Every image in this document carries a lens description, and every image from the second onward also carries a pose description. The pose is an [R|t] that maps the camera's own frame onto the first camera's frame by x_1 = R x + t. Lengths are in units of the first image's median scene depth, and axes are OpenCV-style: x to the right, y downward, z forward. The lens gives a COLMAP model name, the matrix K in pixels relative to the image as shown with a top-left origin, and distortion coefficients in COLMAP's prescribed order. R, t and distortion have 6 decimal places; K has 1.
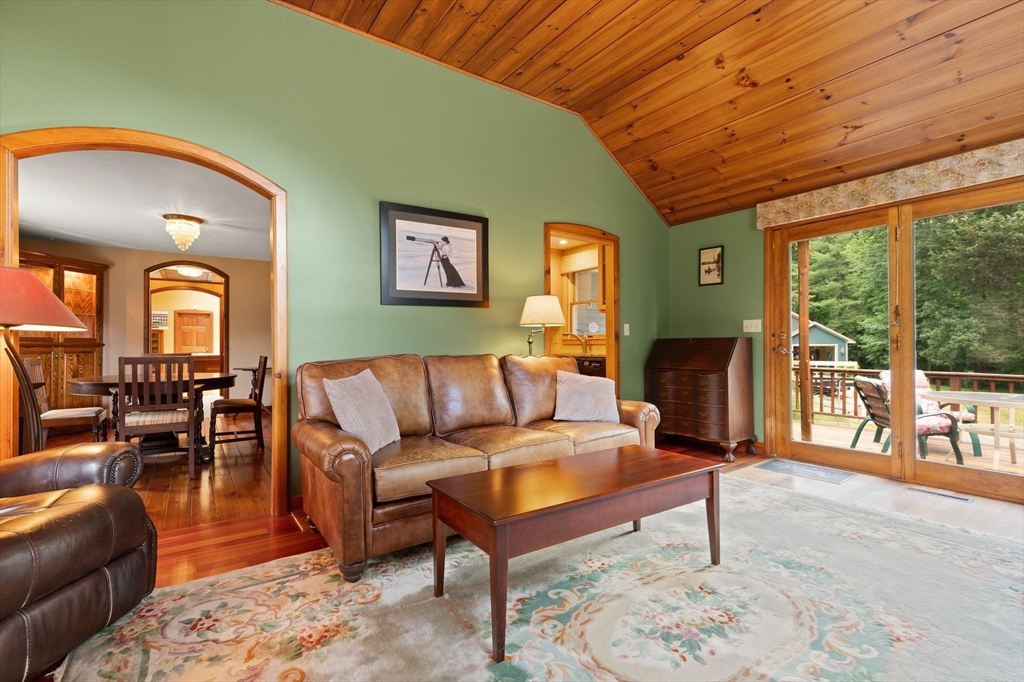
lens RADIAL K [[463.6, 0, 508.0], [0, 463.6, 343.2], [0, 0, 1]] dist [-0.002072, -0.001166]
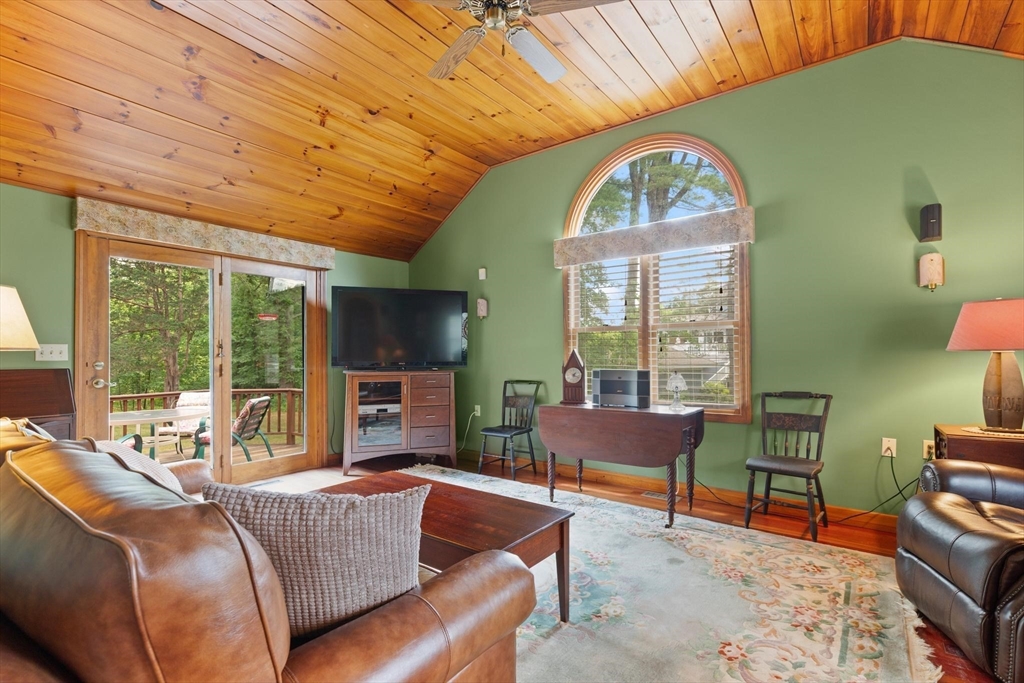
lens RADIAL K [[475.0, 0, 521.0], [0, 475.0, 351.5], [0, 0, 1]] dist [0.003025, -0.000118]
pose [[-0.340267, 0.016618, 0.940182, -0.525345], [0.003719, 0.999860, -0.016327, -0.027840], [-0.940321, -0.002059, -0.340281, 0.652582]]
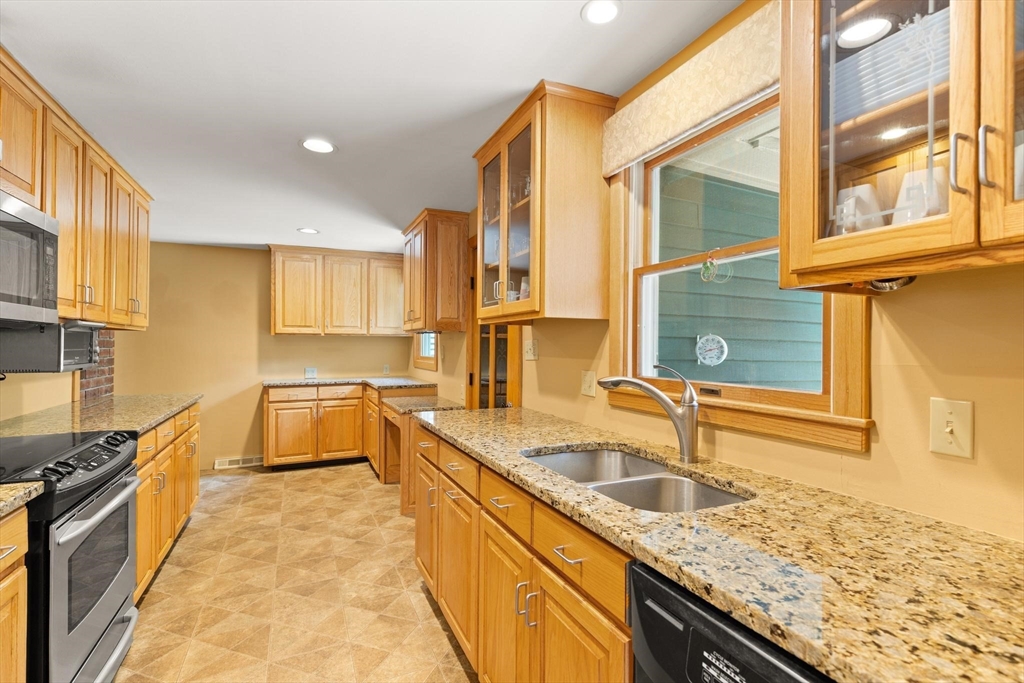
lens RADIAL K [[463.6, 0, 508.0], [0, 463.6, 343.7], [0, 0, 1]] dist [-0.002072, -0.001166]
pose [[0.987243, 0.002353, -0.159204, 0.175015], [-0.002351, 0.999997, 0.000201, -0.060884], [0.159204, 0.000176, 0.987246, 1.183967]]
